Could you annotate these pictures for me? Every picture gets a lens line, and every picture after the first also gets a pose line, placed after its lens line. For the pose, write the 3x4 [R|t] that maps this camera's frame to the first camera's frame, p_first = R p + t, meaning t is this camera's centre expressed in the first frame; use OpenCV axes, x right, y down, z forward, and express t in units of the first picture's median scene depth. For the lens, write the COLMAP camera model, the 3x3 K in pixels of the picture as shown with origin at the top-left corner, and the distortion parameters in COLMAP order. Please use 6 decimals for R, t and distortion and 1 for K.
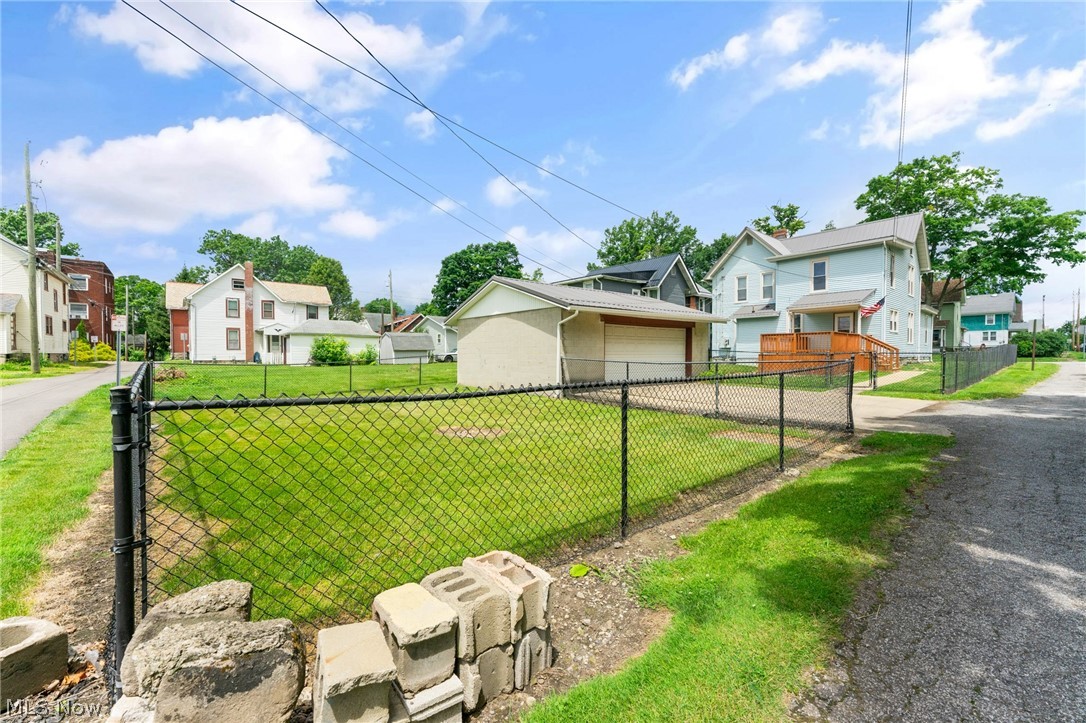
lens RADIAL K [[433.7, 0, 536.1], [0, 433.7, 362.8], [0, 0, 1]] dist [0.000402, -0.000035]
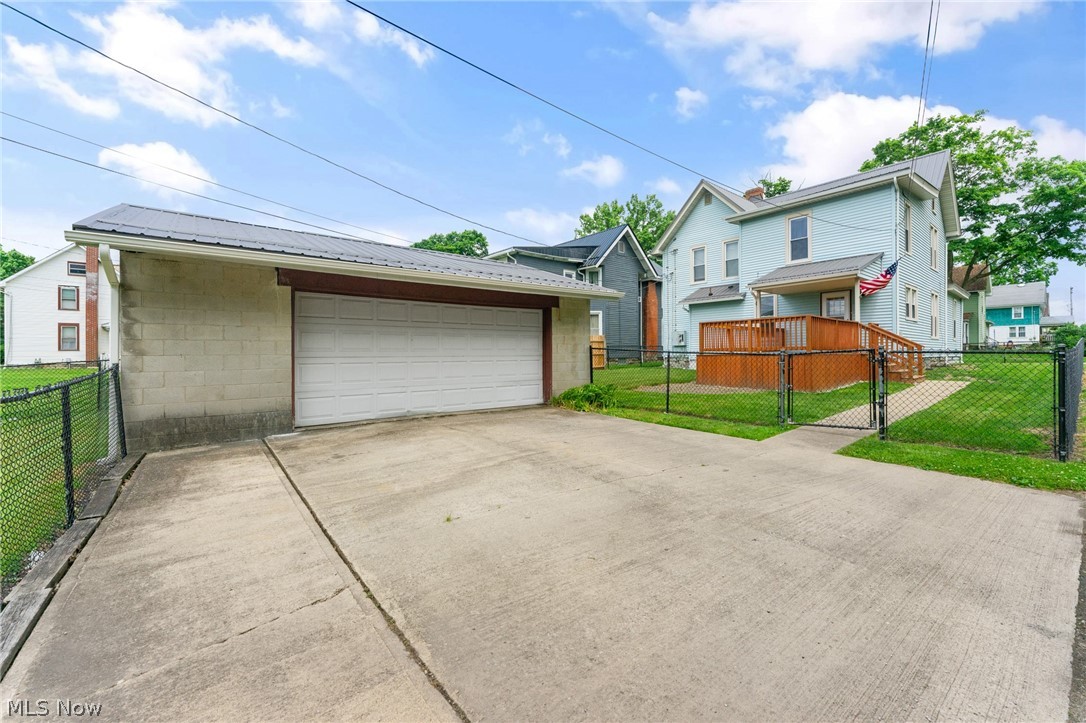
lens RADIAL K [[433.7, 0, 537.4], [0, 433.7, 357.4], [0, 0, 1]] dist [0.000402, -0.000035]
pose [[0.999928, -0.003418, -0.011519, 0.138635], [0.003265, 0.999906, -0.013315, -0.003273], [0.011564, 0.013276, 0.999845, 0.176209]]
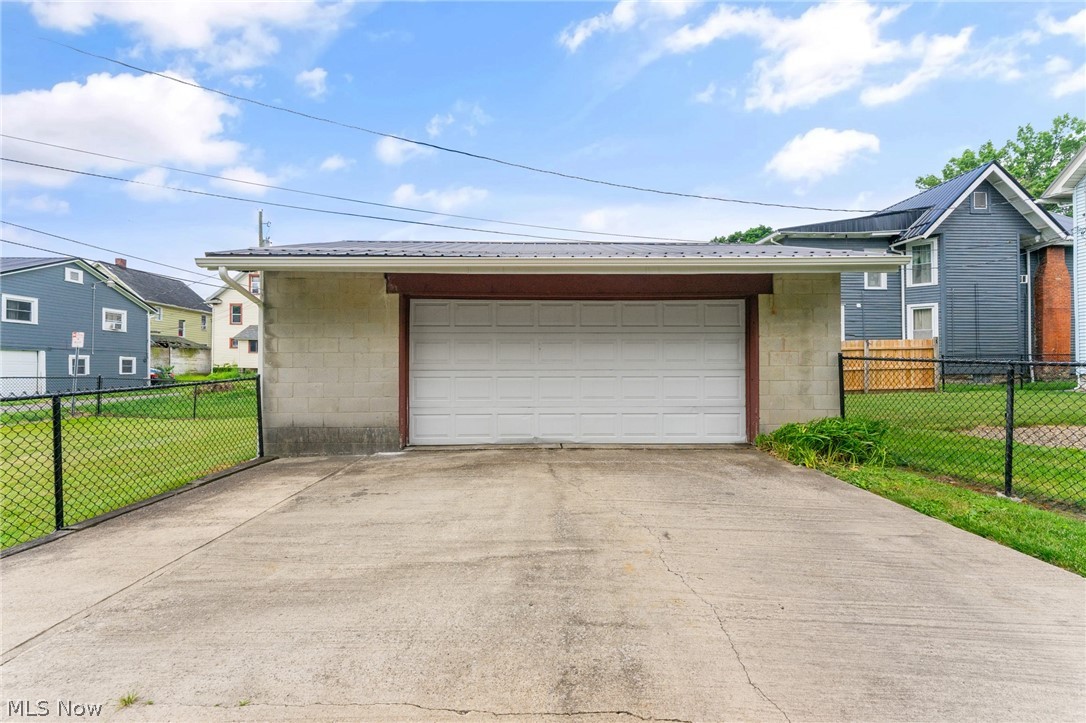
lens RADIAL K [[433.7, 0, 545.8], [0, 433.7, 364.4], [0, 0, 1]] dist [0.000402, -0.000035]
pose [[0.797796, -0.005880, -0.602898, 0.173603], [-0.011856, 0.999606, -0.025438, -0.004435], [0.602810, 0.027442, 0.797412, 0.243796]]
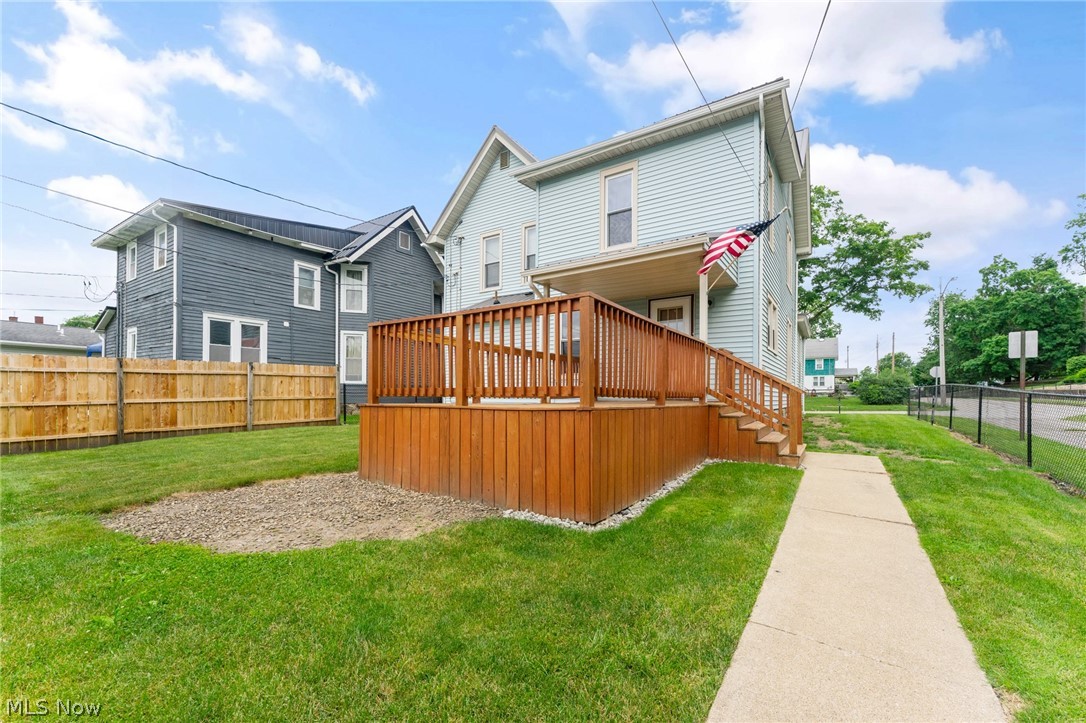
lens RADIAL K [[433.7, 0, 542.9], [0, 433.7, 401.2], [0, 0, 1]] dist [0.000402, -0.000035]
pose [[0.959247, 0.005111, 0.282523, 0.262768], [-0.002520, 0.999951, -0.009533, -0.008873], [-0.282558, 0.008433, 0.959213, 0.352936]]
